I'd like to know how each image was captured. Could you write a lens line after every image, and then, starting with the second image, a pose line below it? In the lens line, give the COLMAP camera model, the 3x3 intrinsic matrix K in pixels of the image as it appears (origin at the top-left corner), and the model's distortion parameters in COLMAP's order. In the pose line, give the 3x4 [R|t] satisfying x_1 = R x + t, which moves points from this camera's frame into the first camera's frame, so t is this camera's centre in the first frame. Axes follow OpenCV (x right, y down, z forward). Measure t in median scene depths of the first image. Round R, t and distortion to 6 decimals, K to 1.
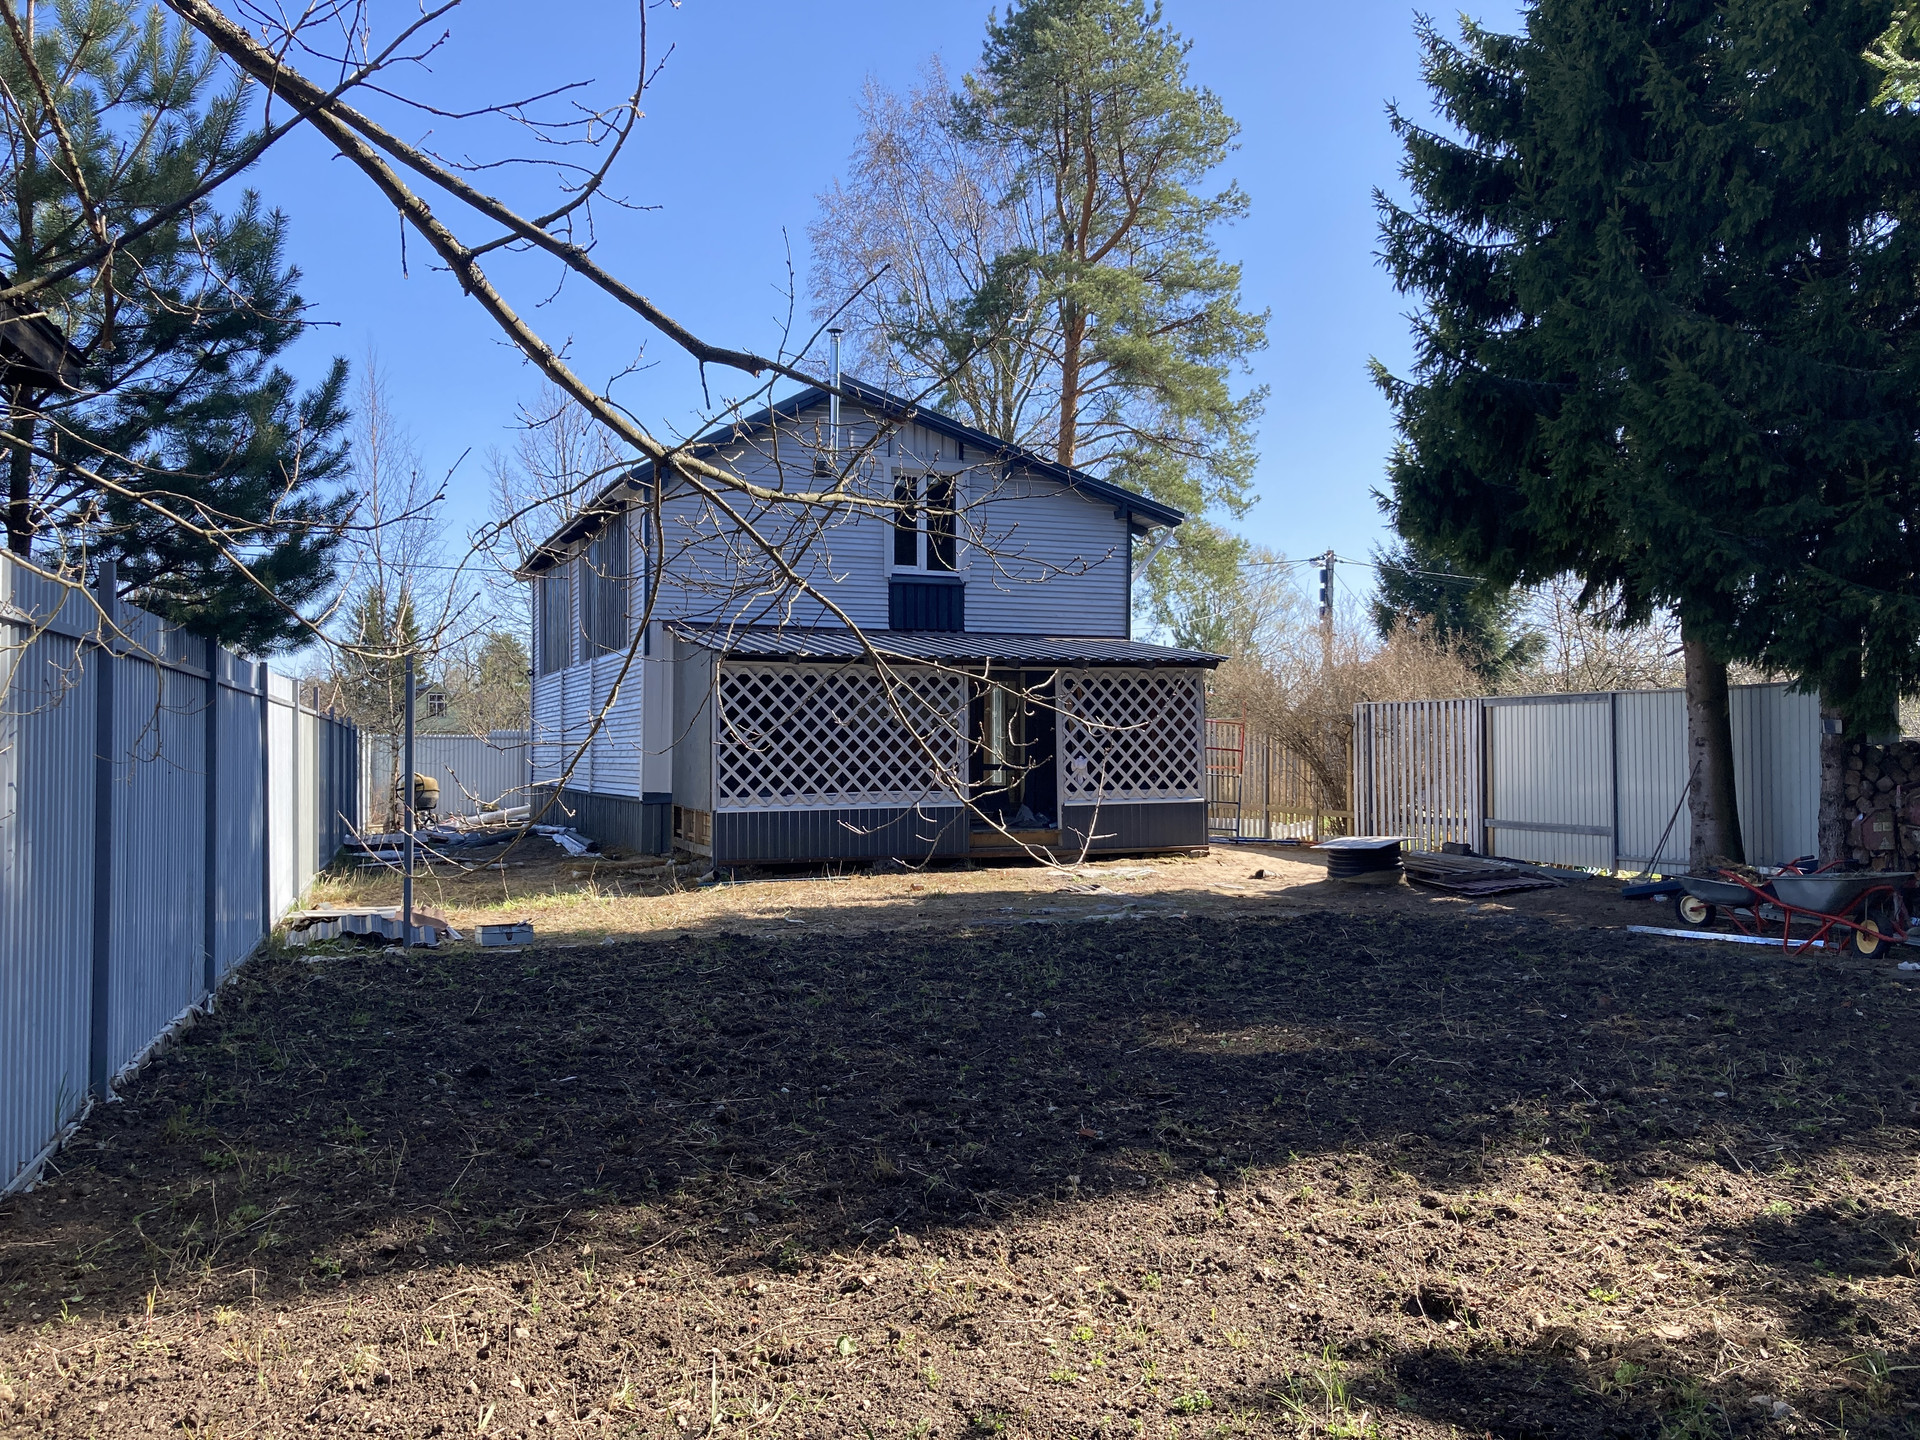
lens RADIAL K [[1535.2, 0, 960.1], [0, 1535.2, 716.3], [0, 0, 1]] dist [0.024932, -0.023793]
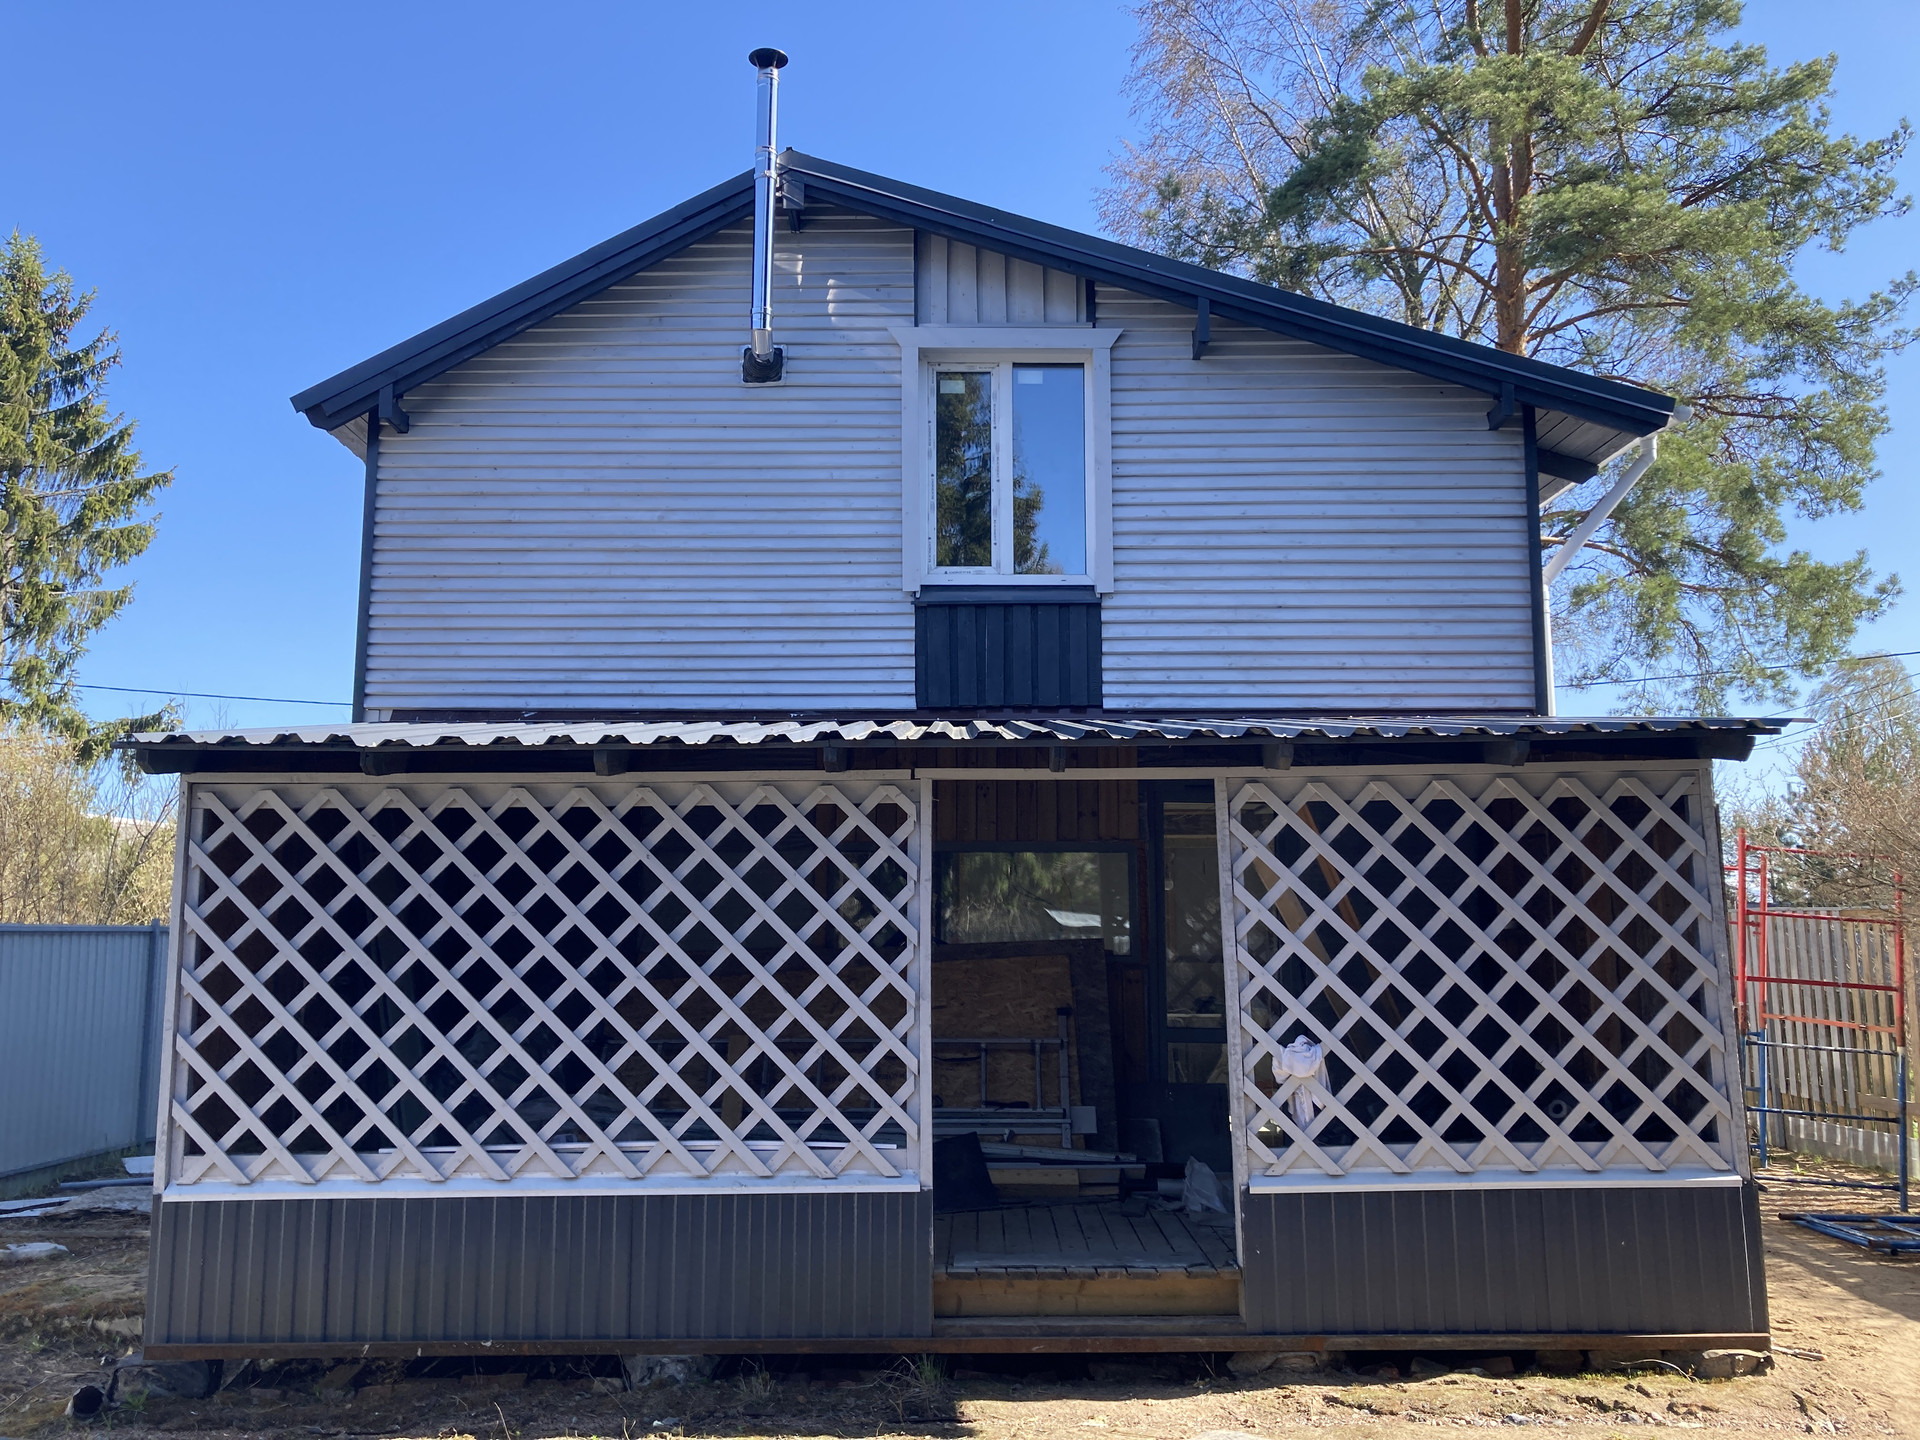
lens RADIAL K [[1535.2, 0, 962.7], [0, 1535.2, 722.7], [0, 0, 1]] dist [0.024932, -0.023793]
pose [[0.932560, -0.049679, -0.357581, 0.131435], [0.009948, 0.993647, -0.112103, -0.004692], [0.360878, 0.100986, 0.927129, 0.658553]]
